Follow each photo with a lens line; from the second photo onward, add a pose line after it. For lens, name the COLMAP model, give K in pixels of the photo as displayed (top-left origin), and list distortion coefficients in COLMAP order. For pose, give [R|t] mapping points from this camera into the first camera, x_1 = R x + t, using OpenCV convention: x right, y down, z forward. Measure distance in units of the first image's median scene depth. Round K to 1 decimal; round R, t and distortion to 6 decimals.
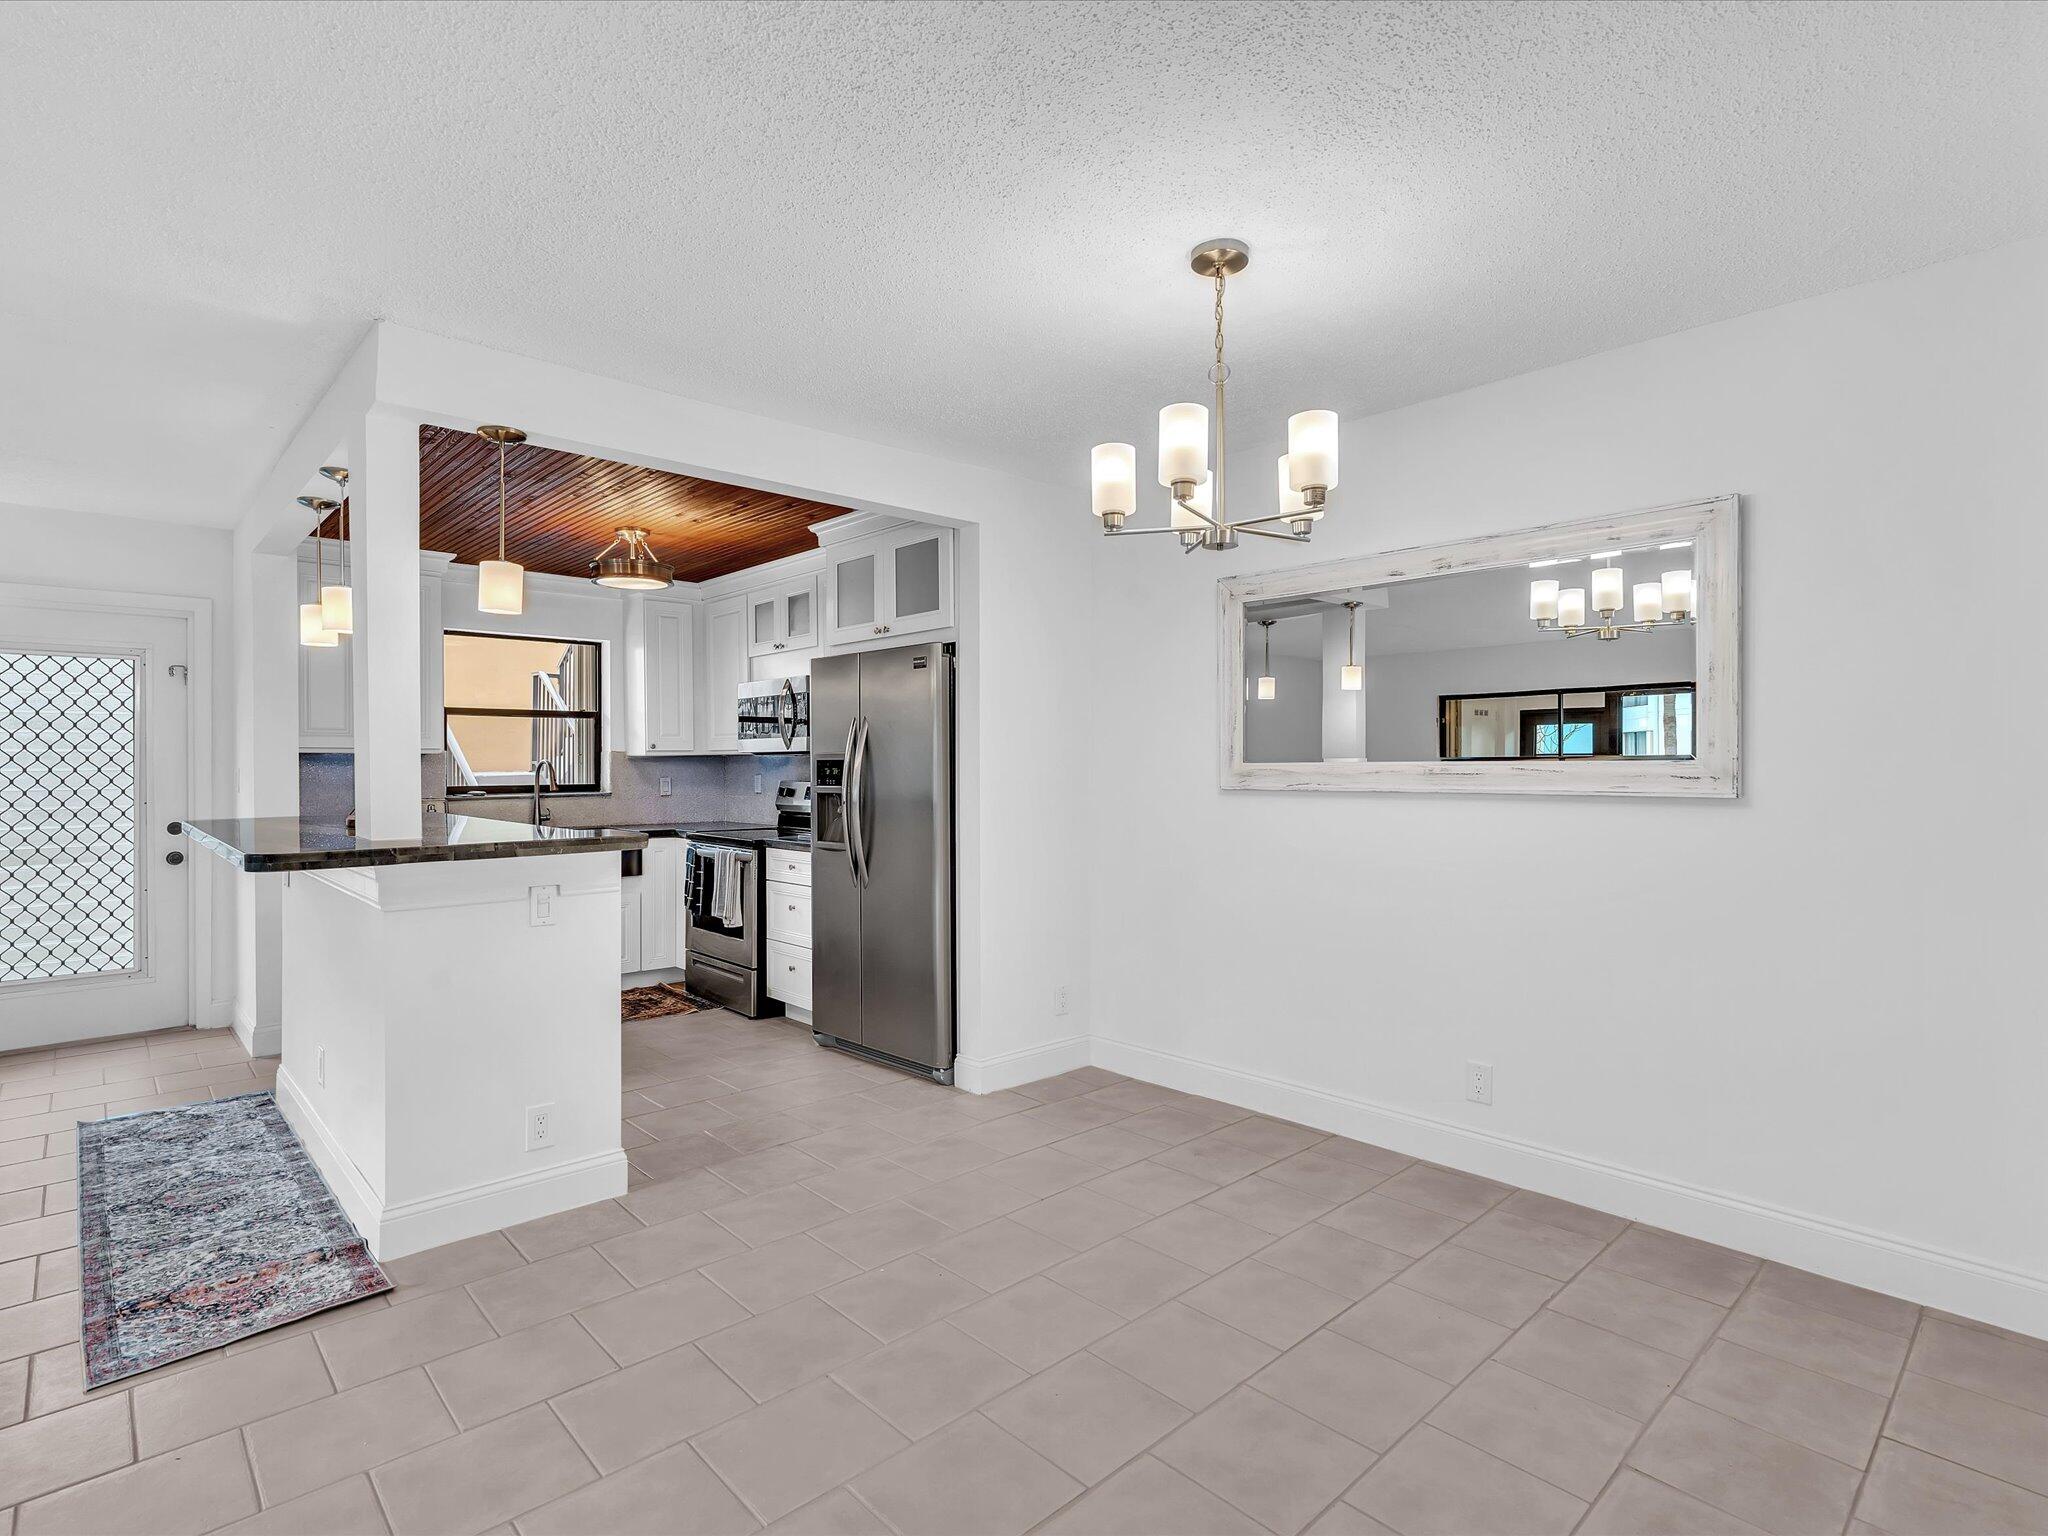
lens RADIAL K [[1026.1, 0, 1026.1], [0, 1026.1, 770.2], [0, 0, 1]] dist [-0.005427, 0.002302]
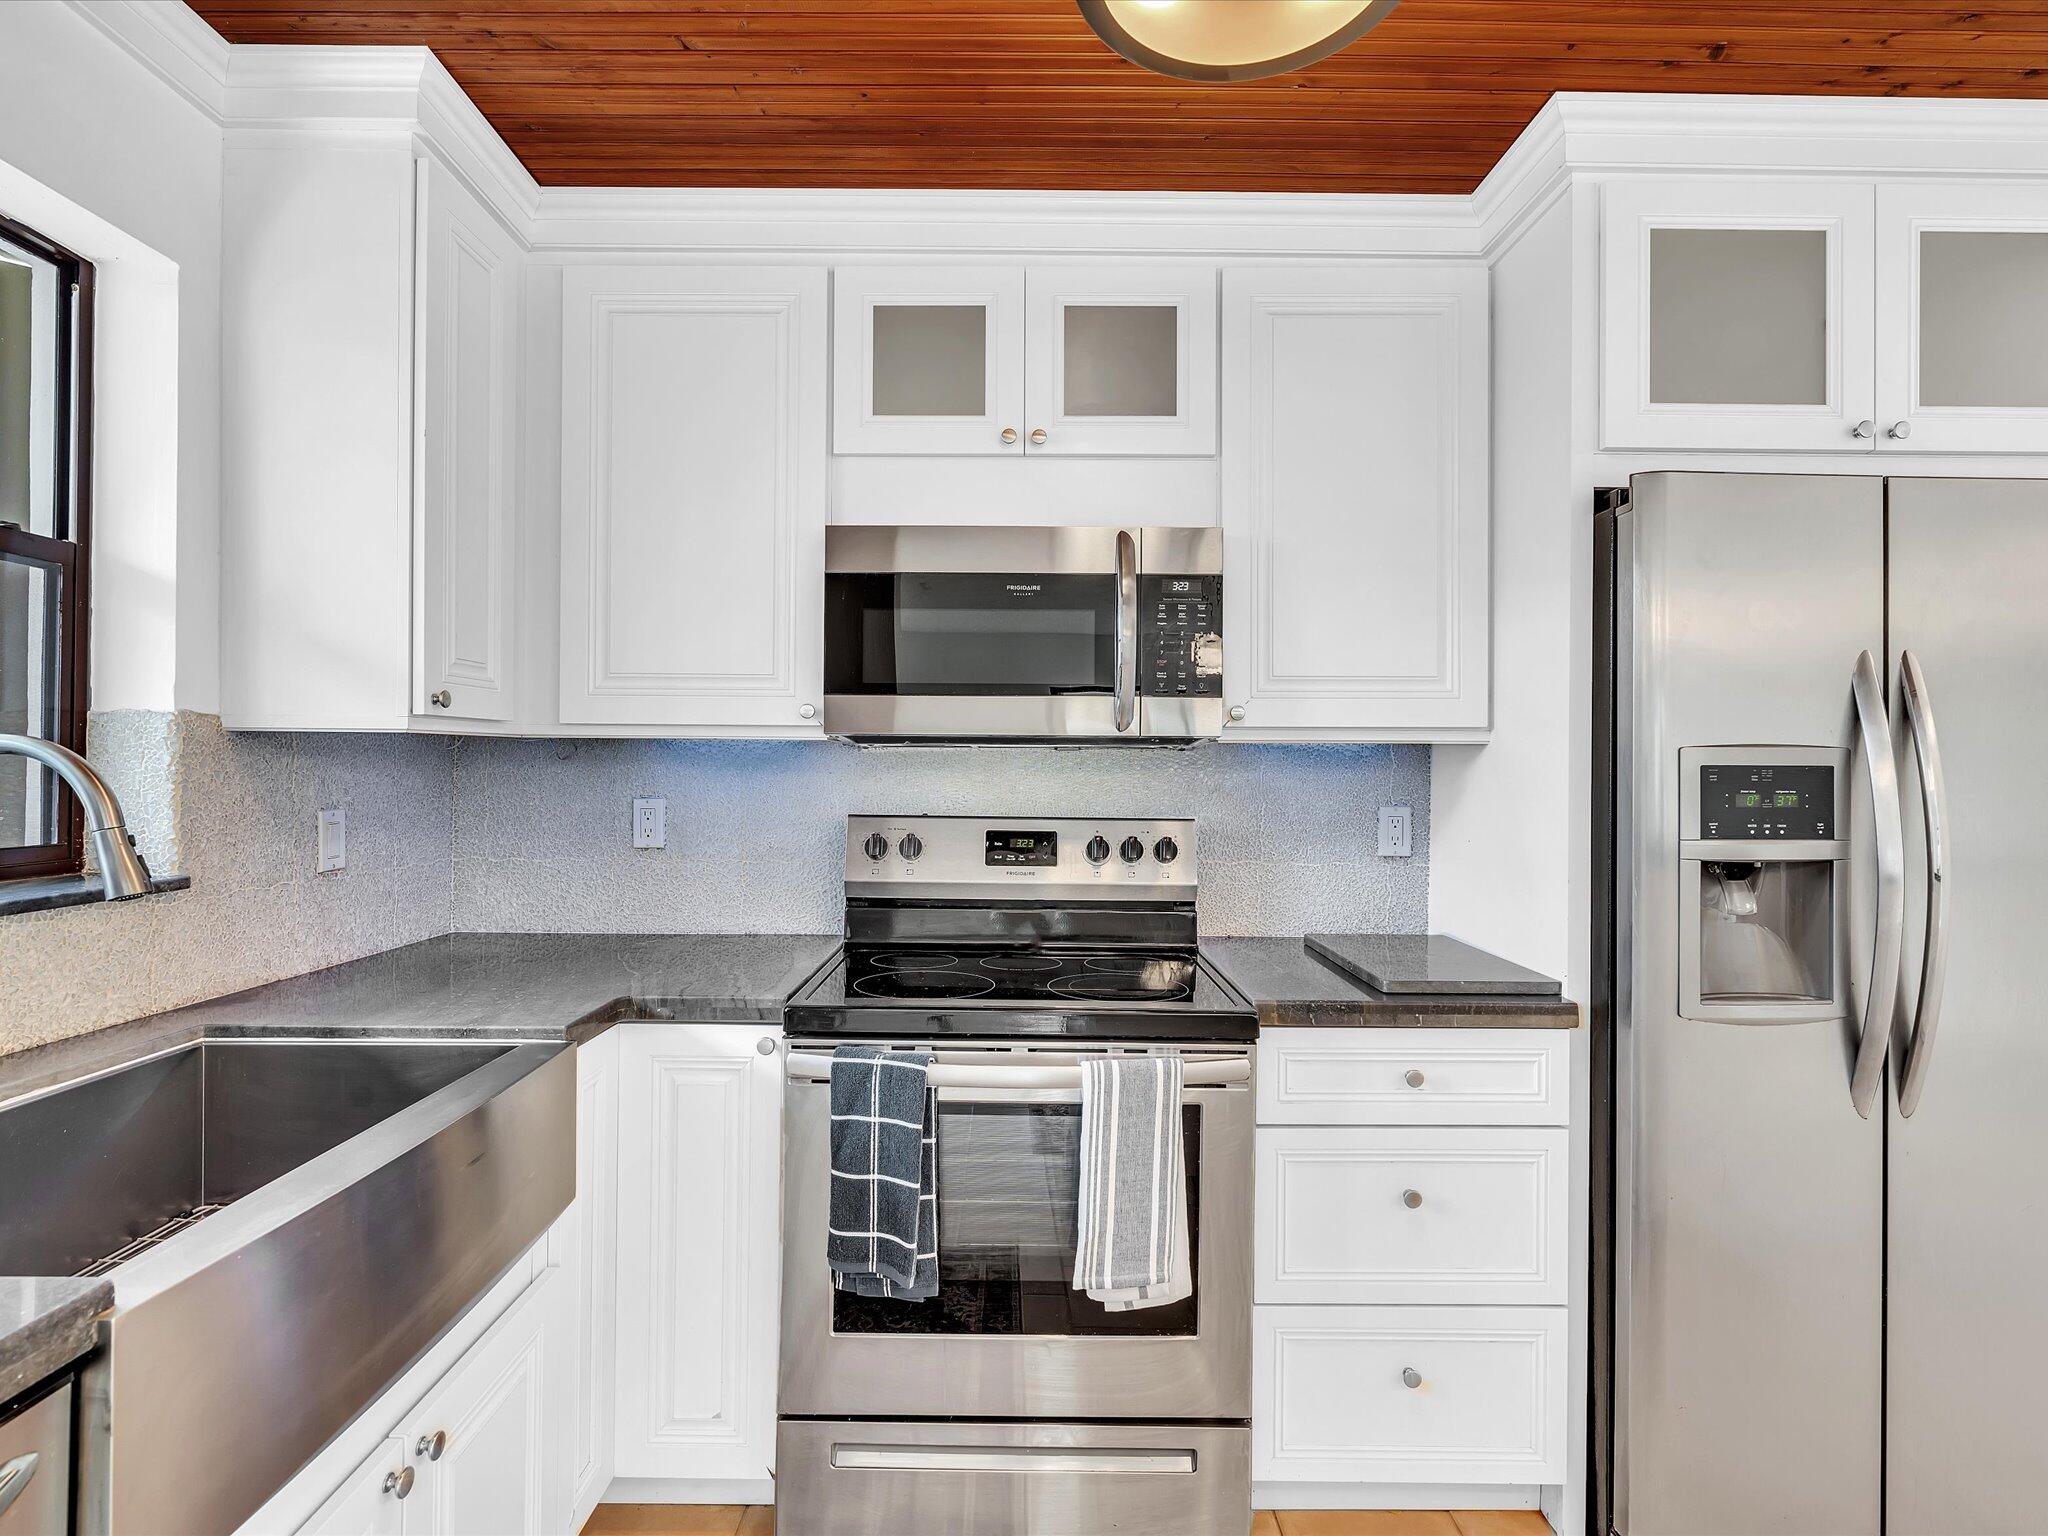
lens RADIAL K [[1022.9, 0, 1024.0], [0, 1022.9, 768.0], [0, 0, 1]] dist [-0.003774, -0.000153]
pose [[0.684061, 0.010706, 0.729347, -0.619315], [-0.006937, 0.999943, -0.008172, -0.004939], [-0.729392, 0.000531, 0.684096, 0.947447]]
